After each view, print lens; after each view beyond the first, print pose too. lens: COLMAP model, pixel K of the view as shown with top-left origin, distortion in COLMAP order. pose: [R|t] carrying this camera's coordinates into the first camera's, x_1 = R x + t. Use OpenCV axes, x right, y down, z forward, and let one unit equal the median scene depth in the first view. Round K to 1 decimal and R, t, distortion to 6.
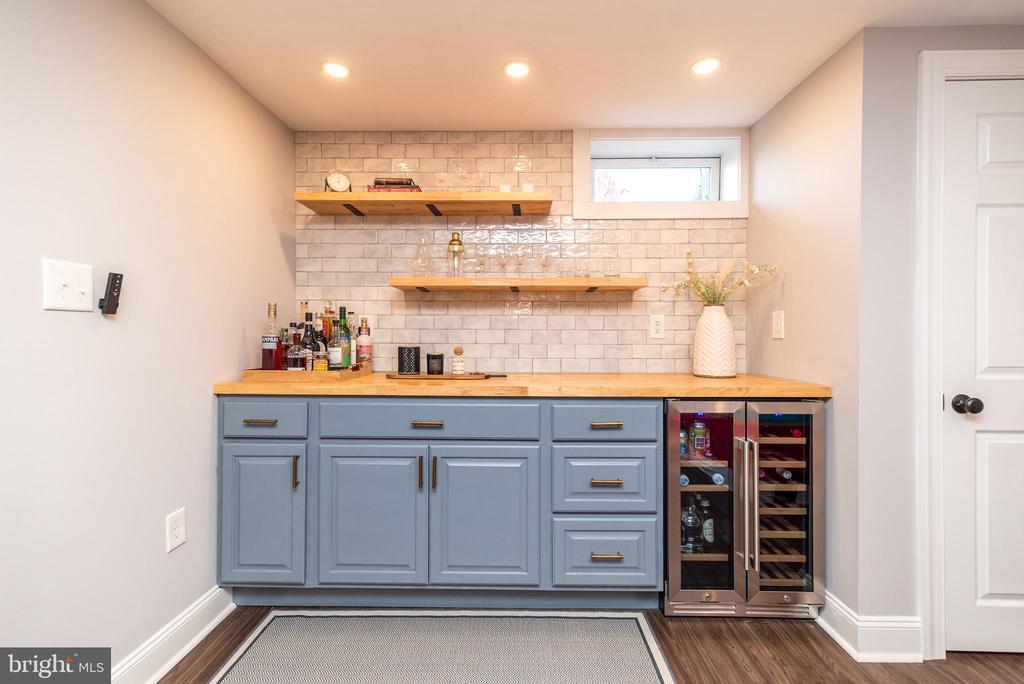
lens RADIAL K [[452.9, 0, 511.4], [0, 452.9, 338.8], [0, 0, 1]] dist [0.008569, 0.000051]
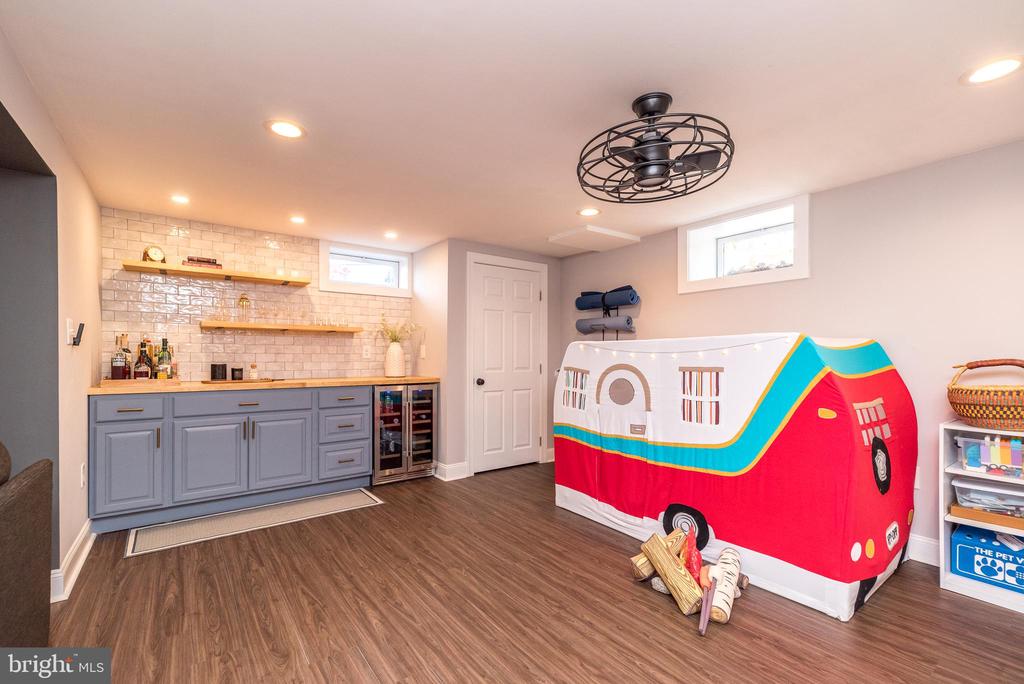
lens RADIAL K [[452.9, 0, 511.0], [0, 452.9, 351.4], [0, 0, 1]] dist [0.008569, 0.000051]
pose [[0.793950, 0.006019, 0.607953, -0.444801], [0.004210, 0.999873, -0.015397, 0.002077], [-0.607968, 0.014784, 0.793824, -1.098285]]
